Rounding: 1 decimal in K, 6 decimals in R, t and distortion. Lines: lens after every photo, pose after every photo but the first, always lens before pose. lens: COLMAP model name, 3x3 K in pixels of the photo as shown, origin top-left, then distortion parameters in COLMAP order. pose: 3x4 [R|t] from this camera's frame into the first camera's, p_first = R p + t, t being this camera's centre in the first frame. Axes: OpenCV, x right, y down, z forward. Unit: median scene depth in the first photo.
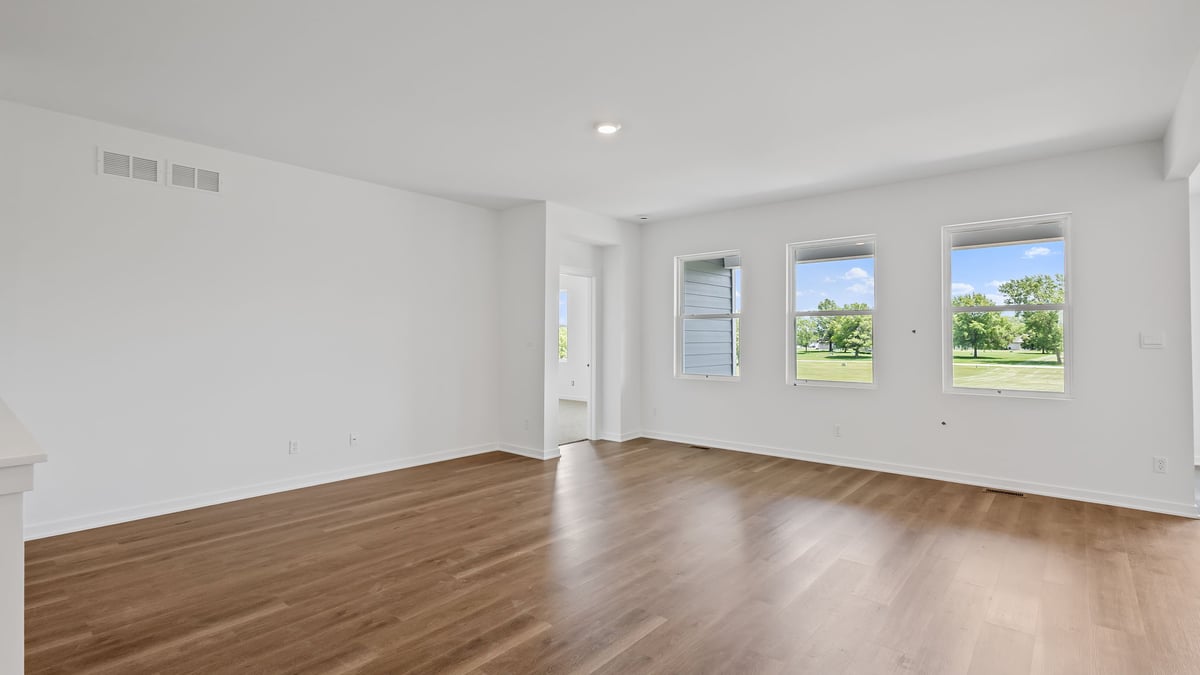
lens RADIAL K [[549.5, 0, 600.0], [0, 549.5, 337.5], [0, 0, 1]] dist [0.004417, 0.000209]
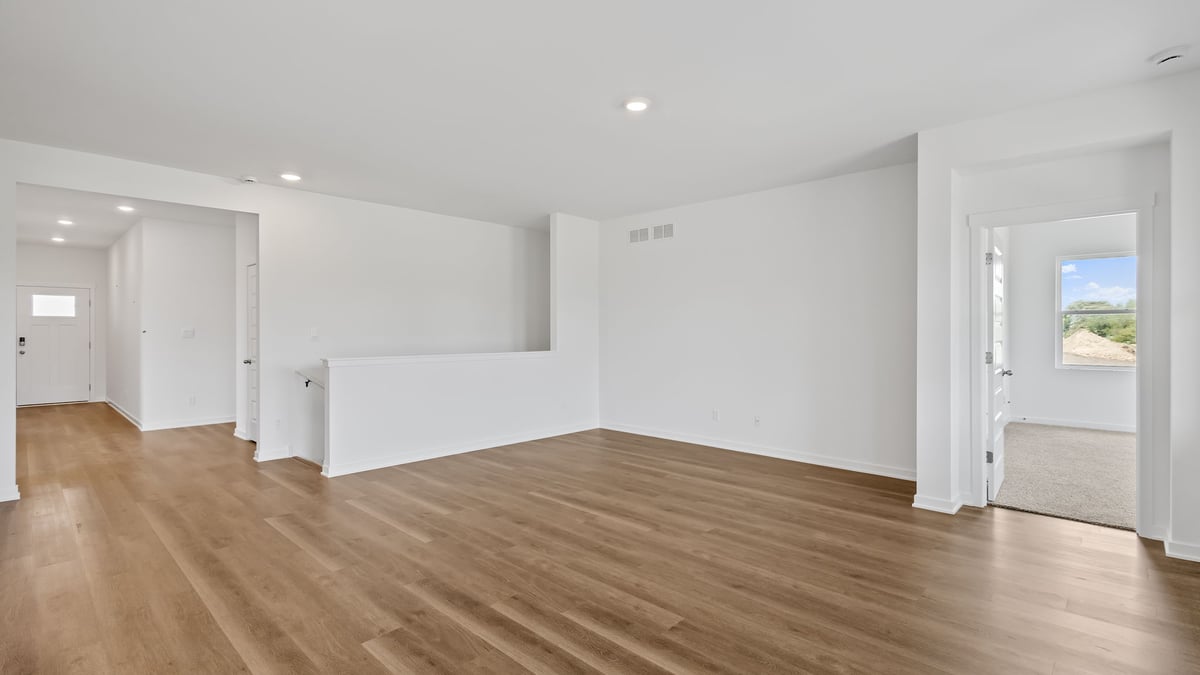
lens RADIAL K [[549.5, 0, 600.0], [0, 549.5, 337.5], [0, 0, 1]] dist [0.004417, 0.000209]
pose [[-0.052119, 0.010011, -0.998591, 0.944098], [0.002706, 0.999947, 0.009883, 0.000998], [0.998637, -0.002187, -0.052143, 0.984841]]
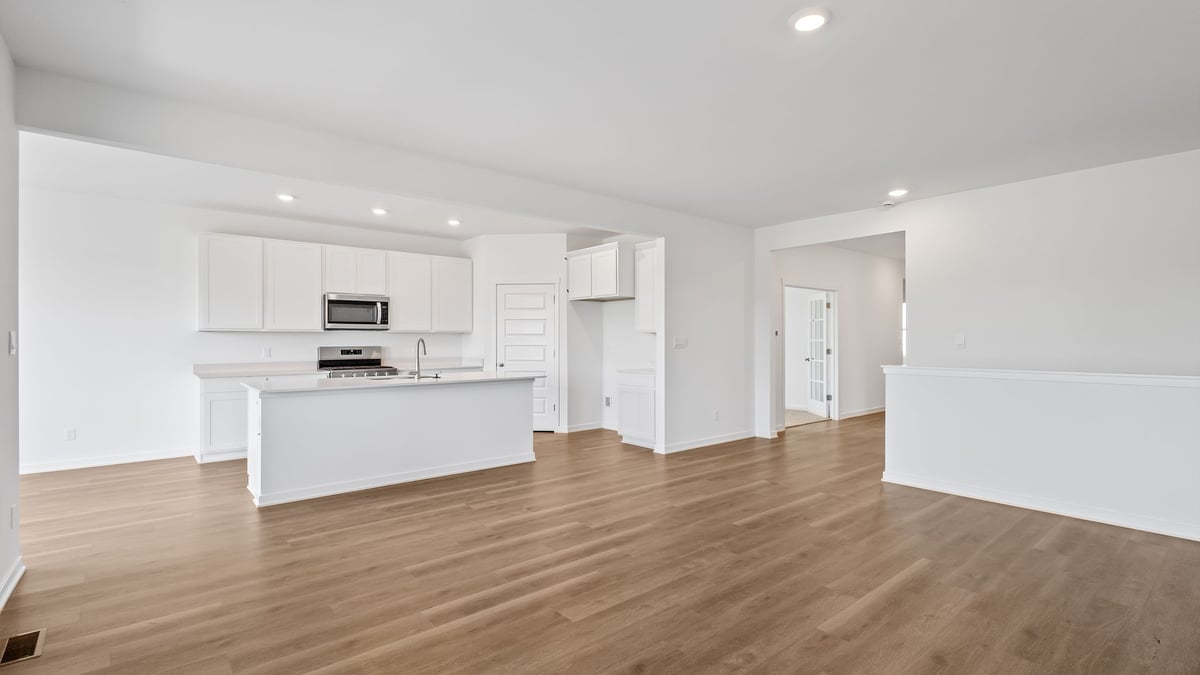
lens RADIAL K [[549.5, 0, 600.0], [0, 549.5, 337.5], [0, 0, 1]] dist [0.004417, 0.000209]
pose [[-0.987508, -0.000253, 0.157571, 0.159376], [-0.001075, 0.999986, -0.005135, 0.002865], [-0.157567, -0.005240, -0.987494, 1.694911]]
